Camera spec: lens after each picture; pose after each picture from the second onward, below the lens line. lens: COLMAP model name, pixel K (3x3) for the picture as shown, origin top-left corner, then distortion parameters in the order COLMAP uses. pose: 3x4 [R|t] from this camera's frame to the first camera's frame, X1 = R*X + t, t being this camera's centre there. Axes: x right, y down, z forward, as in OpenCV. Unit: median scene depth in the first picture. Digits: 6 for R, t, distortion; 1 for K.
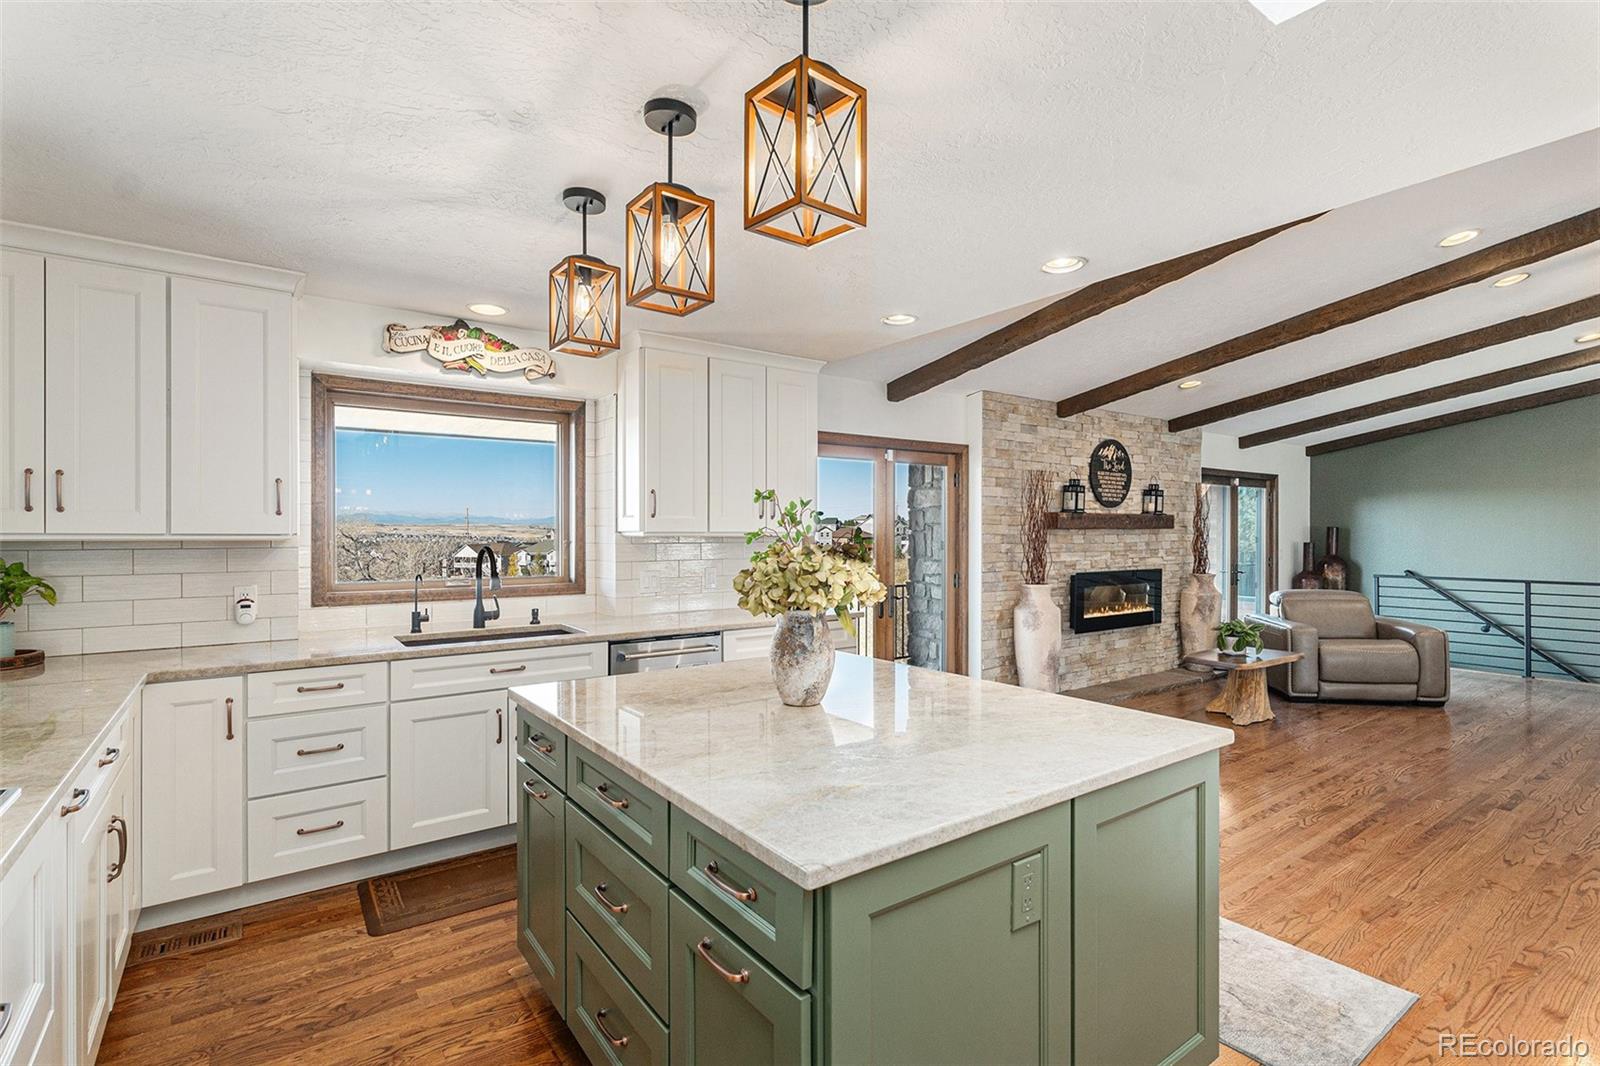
lens RADIAL K [[762.9, 0, 809.6], [0, 762.9, 534.5], [0, 0, 1]] dist [-0.001293, -0.002778]
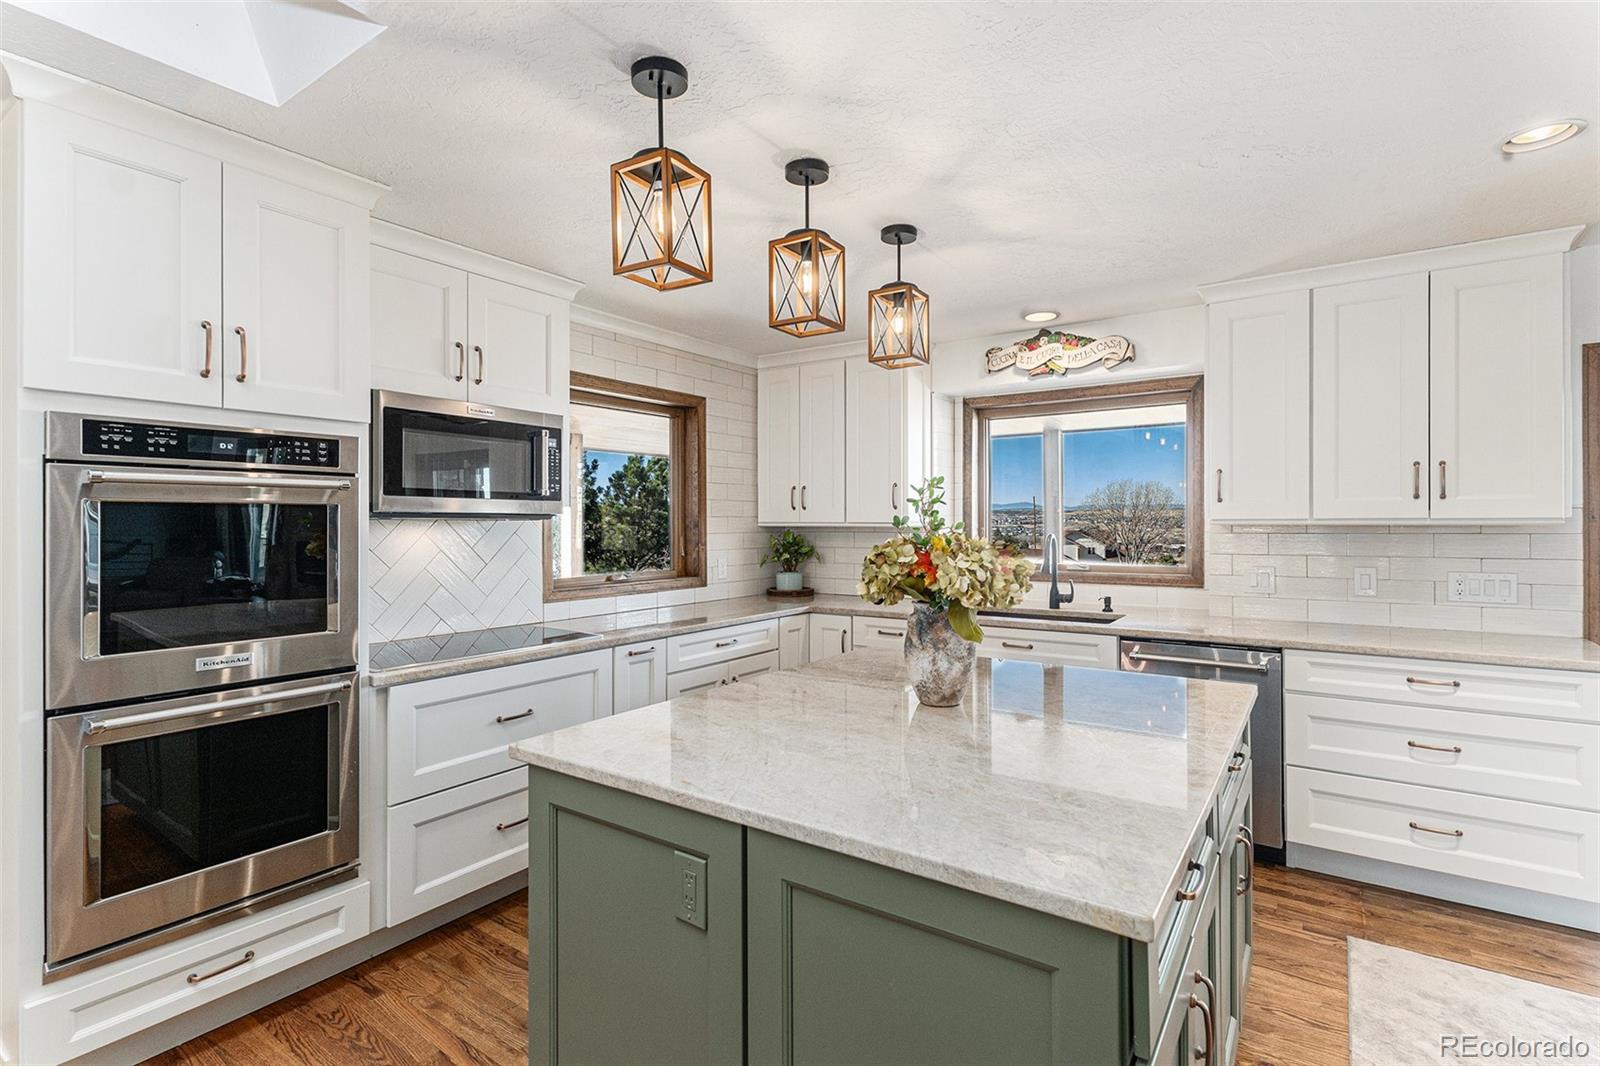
lens RADIAL K [[762.9, 0, 804.1], [0, 762.9, 531.3], [0, 0, 1]] dist [-0.001293, -0.002778]
pose [[0.316648, 0.011326, -0.948476, 0.486591], [0.003413, 0.999909, 0.013080, -0.003360], [0.948537, -0.007378, 0.316580, 0.317855]]
